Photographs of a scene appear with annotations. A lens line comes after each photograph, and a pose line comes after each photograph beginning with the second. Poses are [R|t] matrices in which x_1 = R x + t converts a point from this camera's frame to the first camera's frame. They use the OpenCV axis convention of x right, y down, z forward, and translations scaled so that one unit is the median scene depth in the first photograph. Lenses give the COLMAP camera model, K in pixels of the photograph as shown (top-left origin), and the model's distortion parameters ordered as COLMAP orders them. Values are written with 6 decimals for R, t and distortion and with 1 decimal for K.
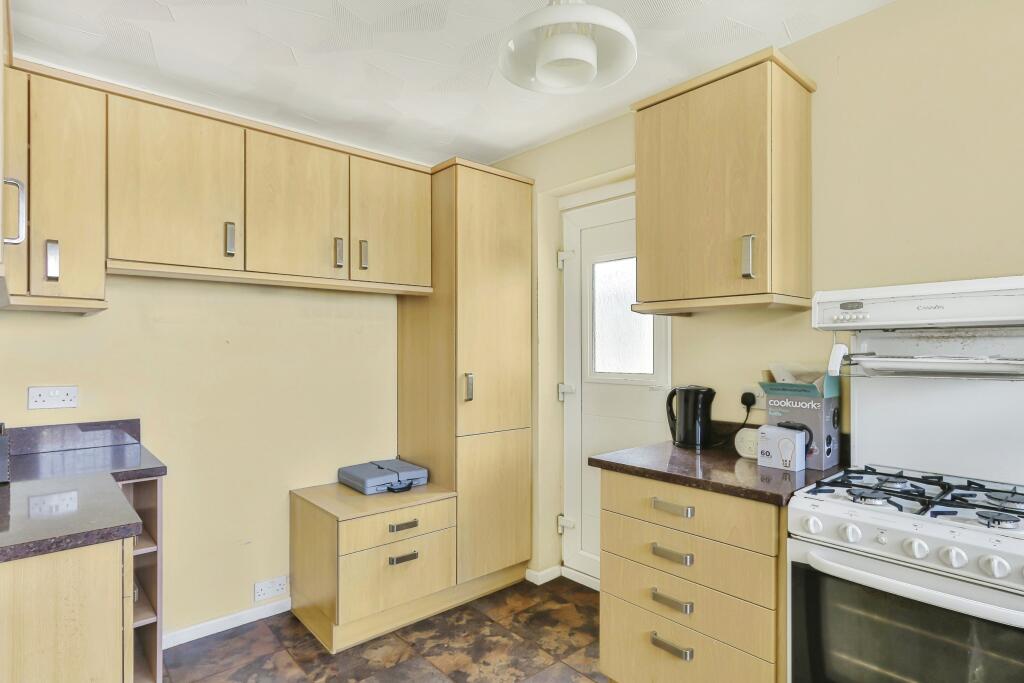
lens RADIAL K [[526.1, 0, 512.0], [0, 526.1, 341.5], [0, 0, 1]] dist [-0.001838, -0.000891]
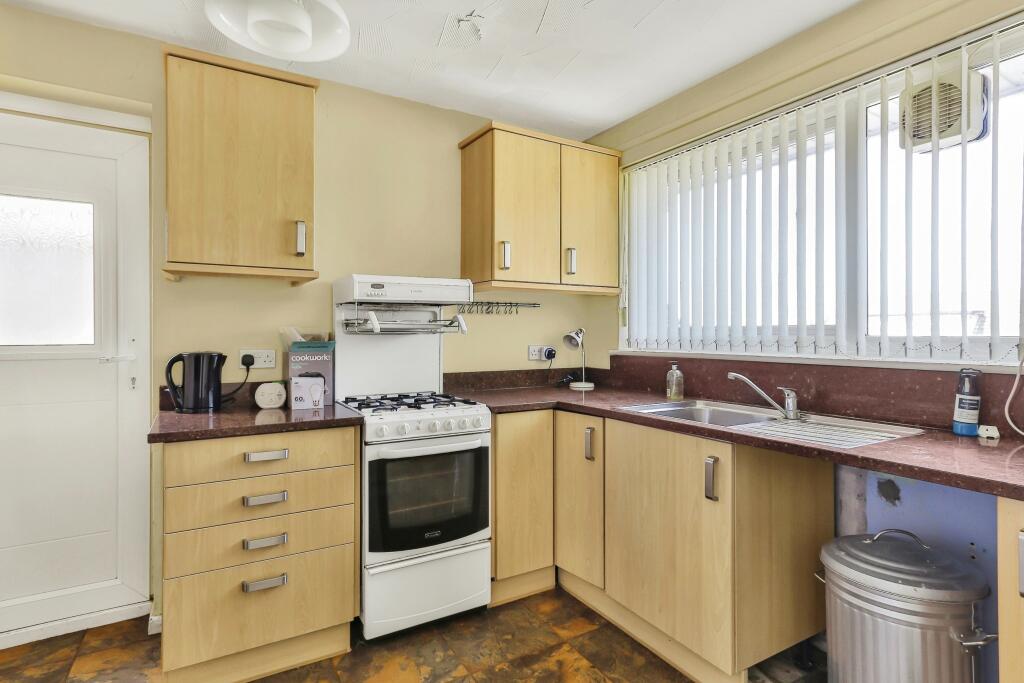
lens RADIAL K [[533.6, 0, 513.8], [0, 533.6, 329.9], [0, 0, 1]] dist [0.001466, 0.000597]
pose [[0.188661, 0.001608, 0.982041, -0.652448], [-0.016540, 0.999862, 0.001541, 0.040763], [-0.981903, -0.016534, 0.188662, 0.273100]]
